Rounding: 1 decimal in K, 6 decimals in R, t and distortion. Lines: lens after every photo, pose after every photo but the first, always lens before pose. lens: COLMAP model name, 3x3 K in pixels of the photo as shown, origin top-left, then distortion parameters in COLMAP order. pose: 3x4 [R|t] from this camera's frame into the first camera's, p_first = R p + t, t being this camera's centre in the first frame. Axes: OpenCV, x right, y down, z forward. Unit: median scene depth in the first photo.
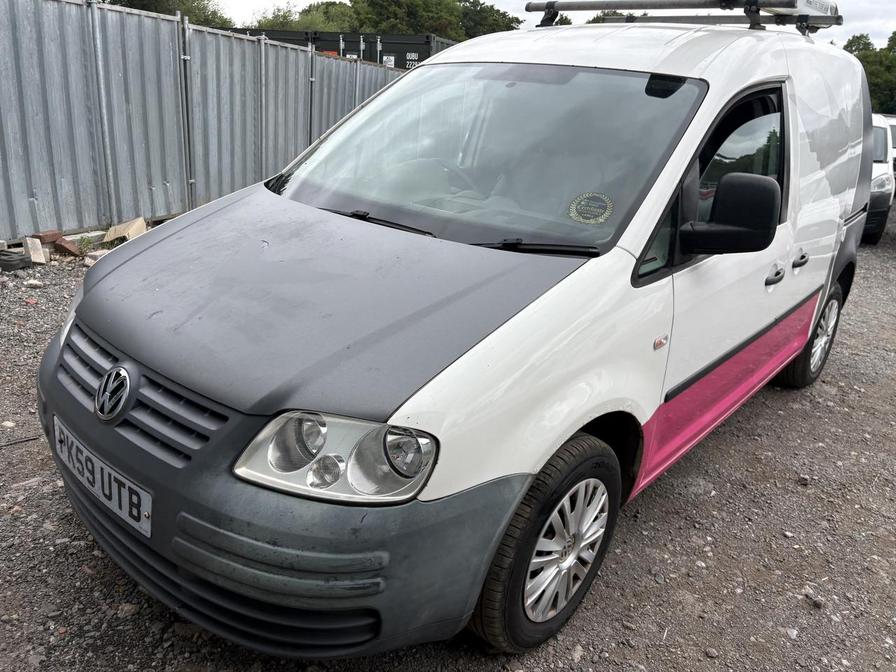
lens RADIAL K [[676.7, 0, 449.4], [0, 676.7, 339.9], [0, 0, 1]] dist [-0.000359, -0.006290]
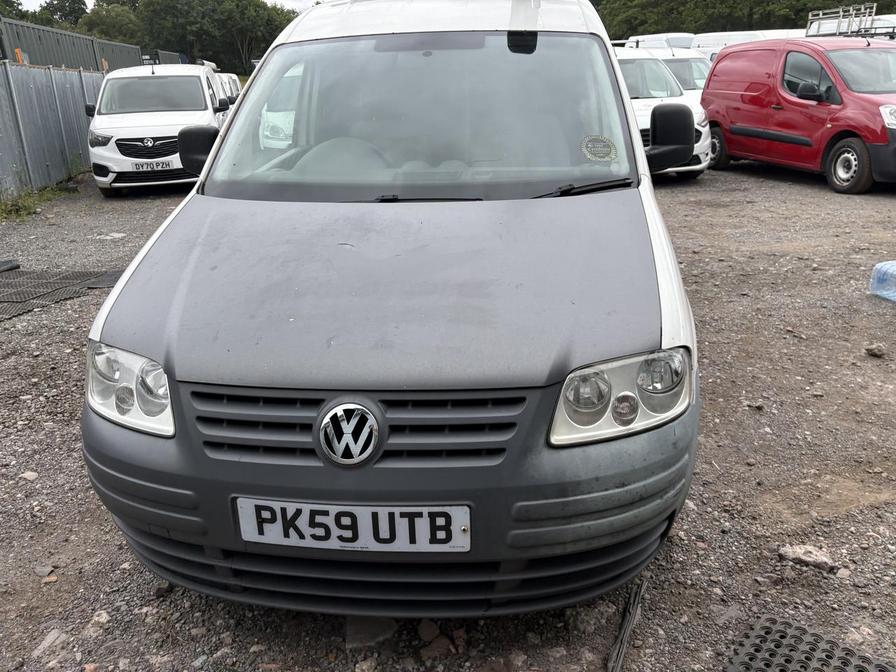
lens RADIAL K [[676.7, 0, 450.7], [0, 676.7, 331.7], [0, 0, 1]] dist [-0.000359, -0.006290]
pose [[0.821519, -0.299874, 0.484955, -0.851375], [0.283672, 0.952753, 0.108595, -0.118081], [-0.494607, 0.048355, 0.867770, 0.165136]]
